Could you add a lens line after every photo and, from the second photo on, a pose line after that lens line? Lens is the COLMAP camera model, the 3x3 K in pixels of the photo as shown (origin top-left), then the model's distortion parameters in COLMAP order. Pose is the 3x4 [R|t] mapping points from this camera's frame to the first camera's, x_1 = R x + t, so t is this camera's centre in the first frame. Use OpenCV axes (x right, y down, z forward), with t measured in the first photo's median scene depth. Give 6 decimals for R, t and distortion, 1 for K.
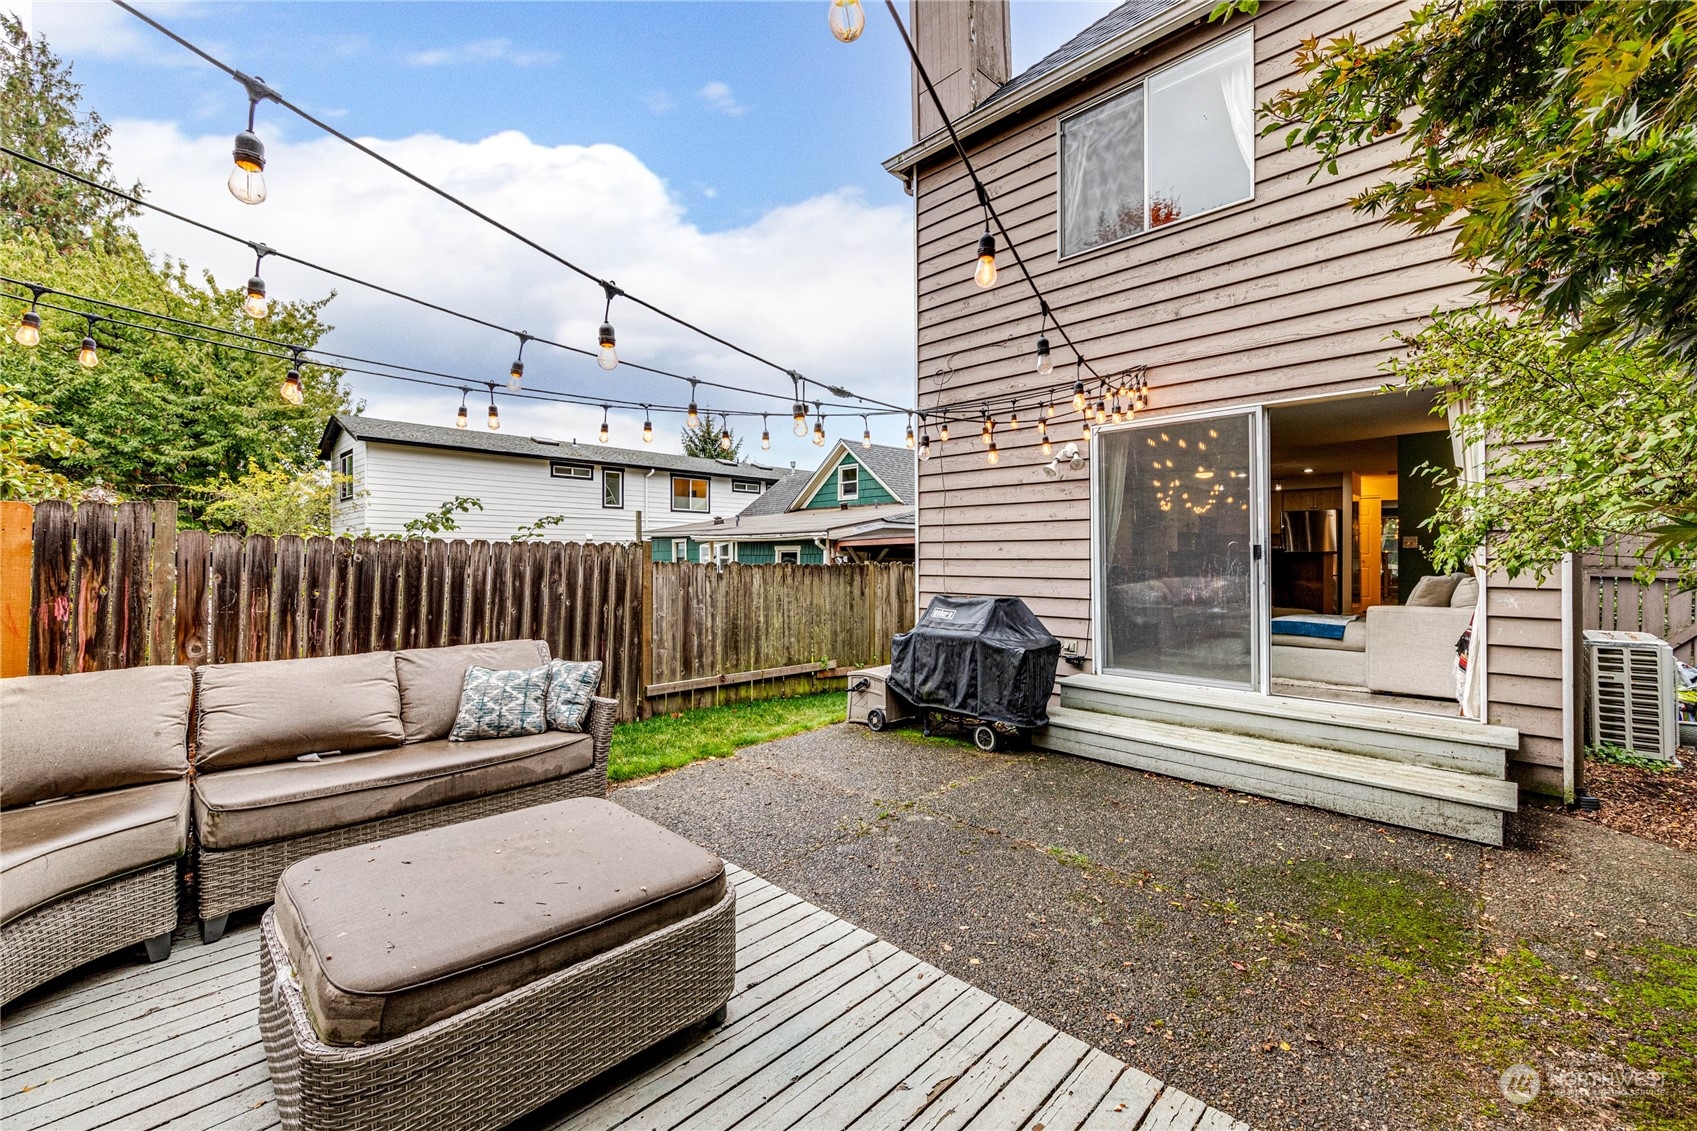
lens RADIAL K [[725.5, 0, 859.2], [0, 725.5, 556.8], [0, 0, 1]] dist [0.001914, 0.000136]
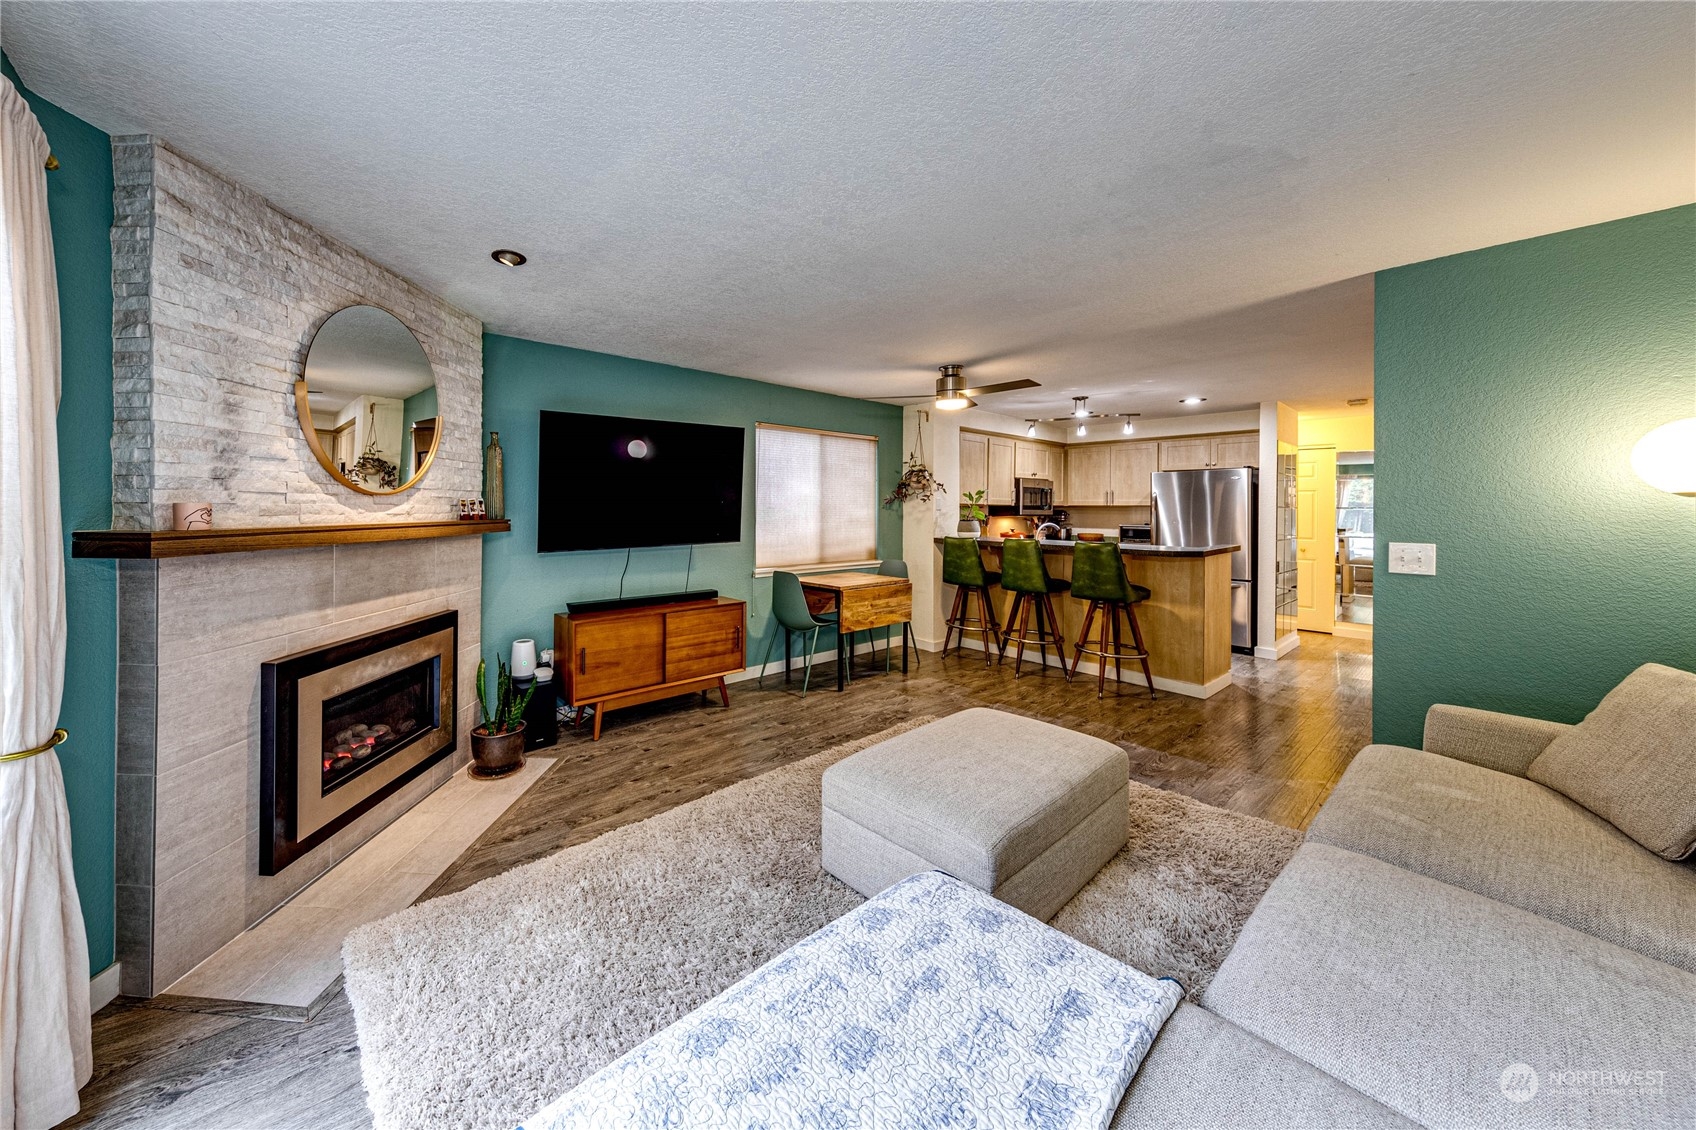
lens RADIAL K [[593.4, 0, 756.7], [0, 593.4, 510.6], [0, 0, 1]] dist [0.001949, 0.000199]
pose [[0.986975, 0.002428, -0.160855, 0.831159], [-0.002069, 0.999995, 0.002394, -0.074149], [0.160860, -0.002030, 0.986975, 1.123428]]
